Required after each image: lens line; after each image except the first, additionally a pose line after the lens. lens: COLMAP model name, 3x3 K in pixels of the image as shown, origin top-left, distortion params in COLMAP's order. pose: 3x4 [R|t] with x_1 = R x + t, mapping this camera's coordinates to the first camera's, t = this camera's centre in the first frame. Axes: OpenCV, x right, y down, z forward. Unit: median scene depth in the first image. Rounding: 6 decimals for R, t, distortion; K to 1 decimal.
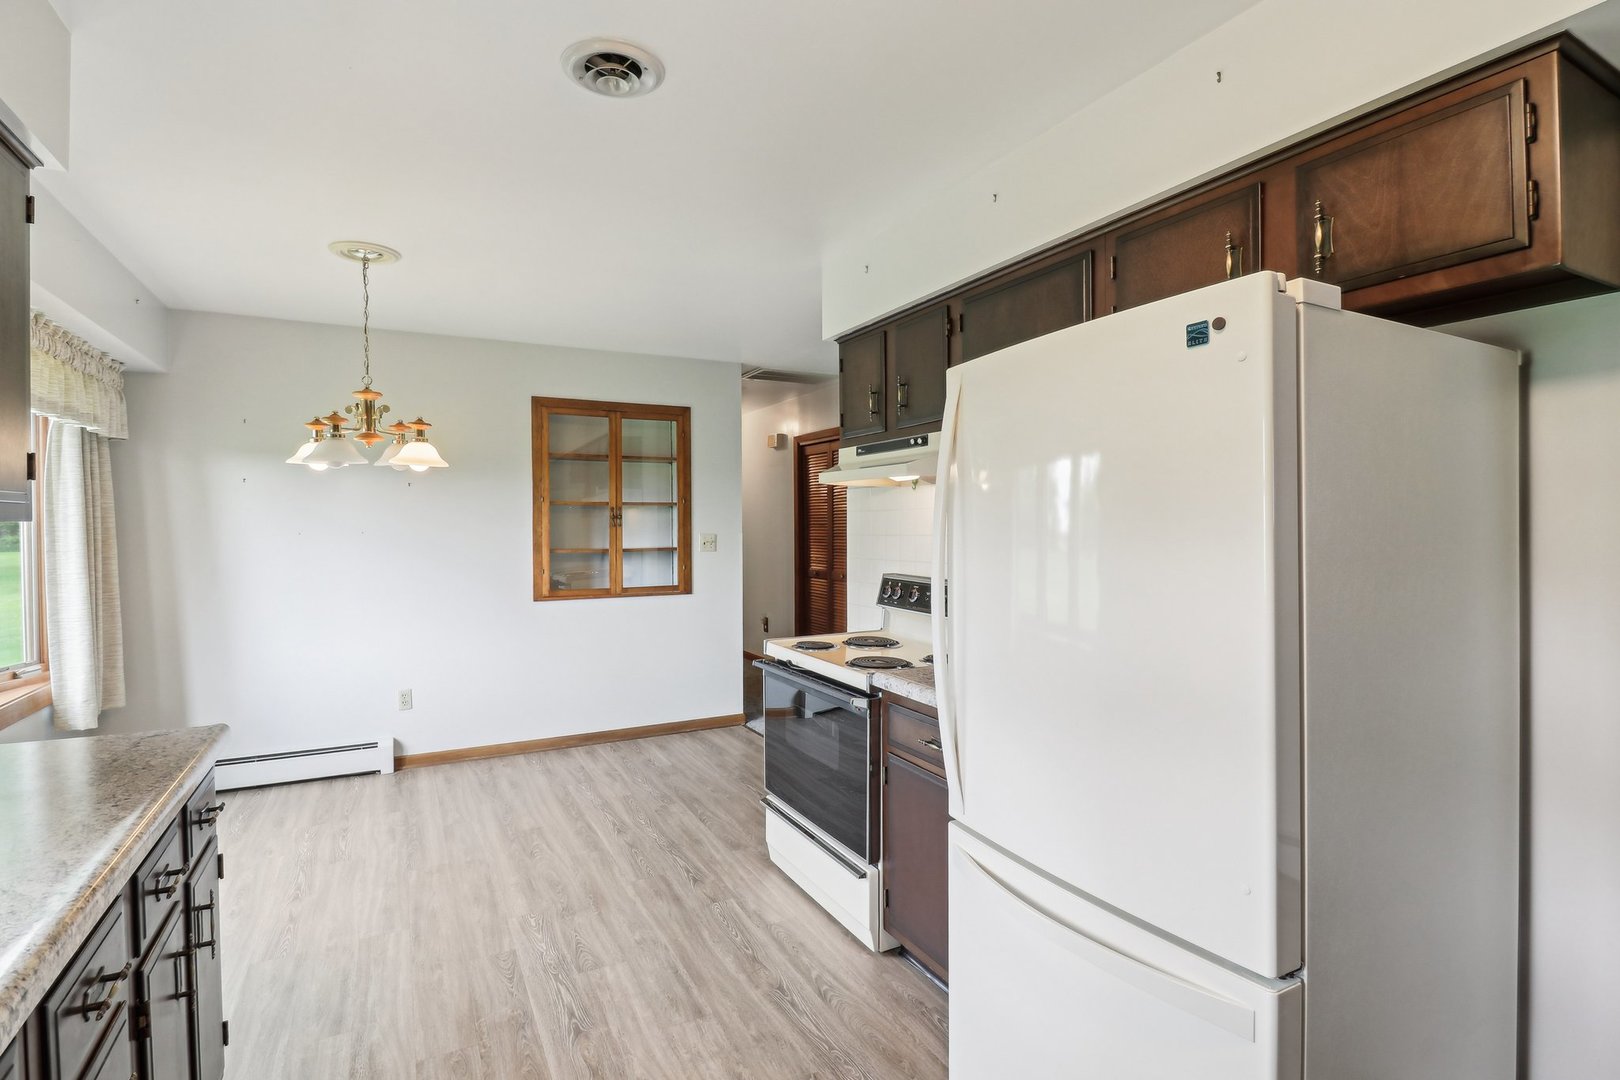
lens RADIAL K [[770.5, 0, 787.6], [0, 770.5, 536.6], [0, 0, 1]] dist [-0.000281, -0.014013]
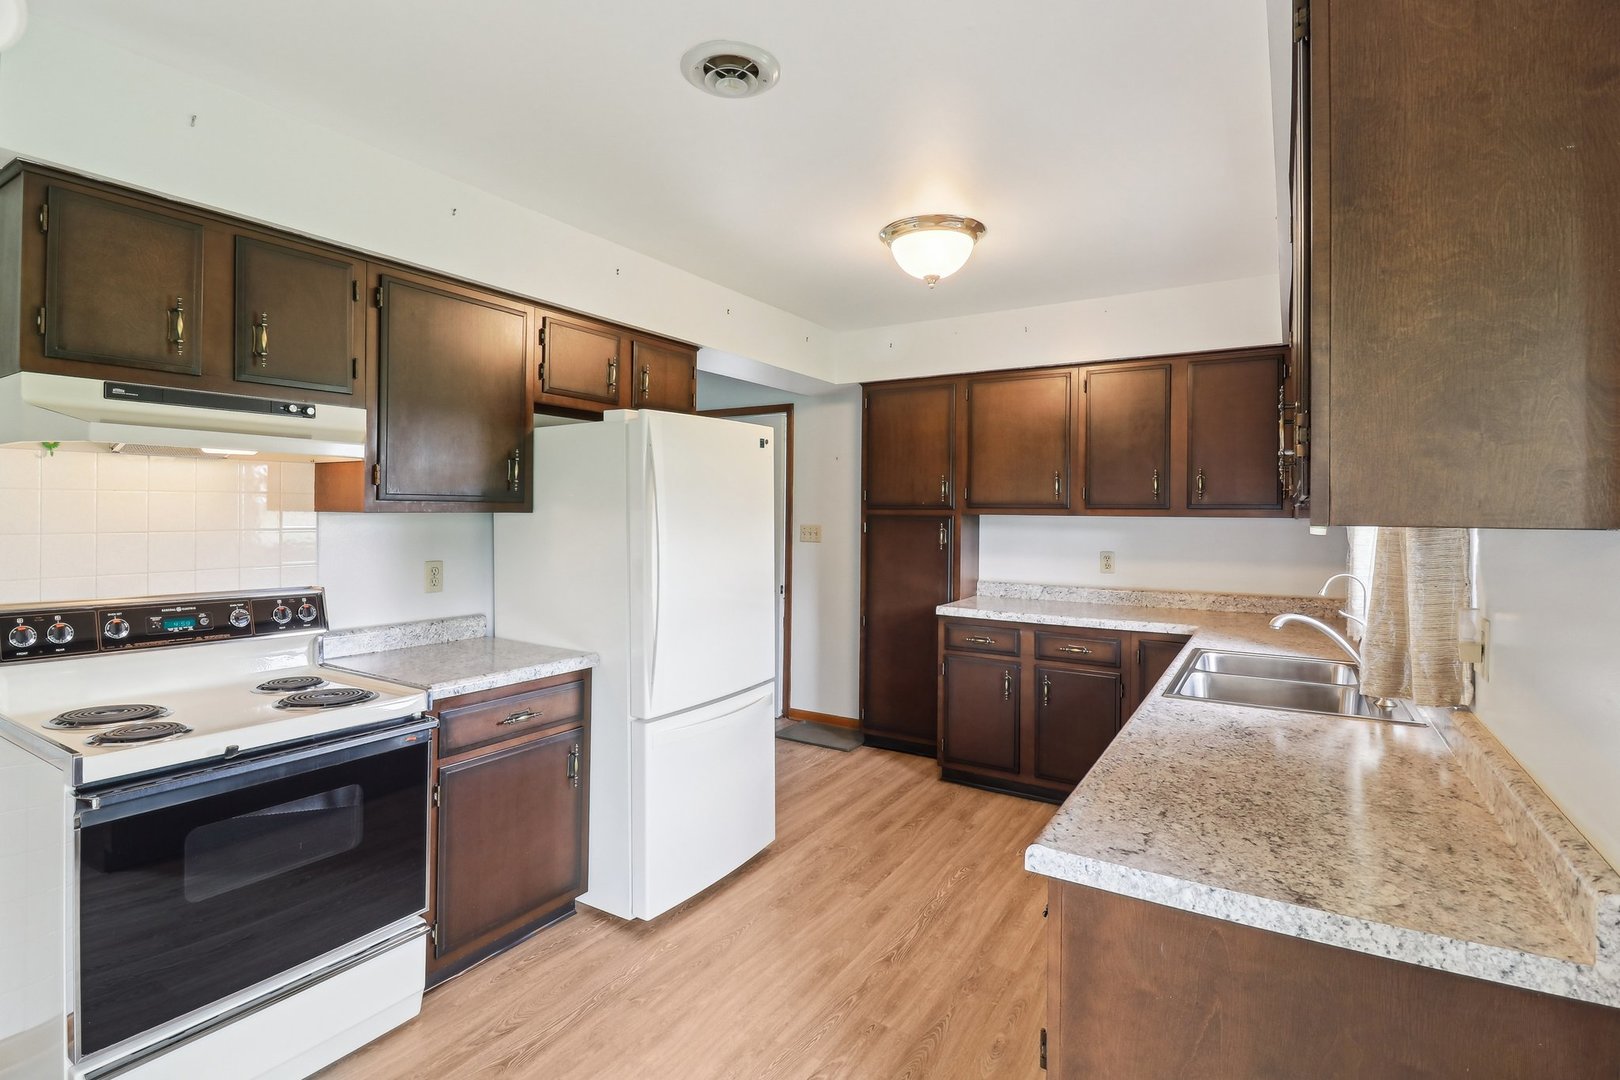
lens RADIAL K [[784.6, 0, 803.7], [0, 784.6, 512.6], [0, 0, 1]] dist [0.000408, -0.017405]
pose [[-0.517130, -0.002243, 0.855904, -0.837000], [0.008551, 0.999933, 0.007787, -0.023834], [-0.855864, 0.011345, -0.517076, 1.052707]]
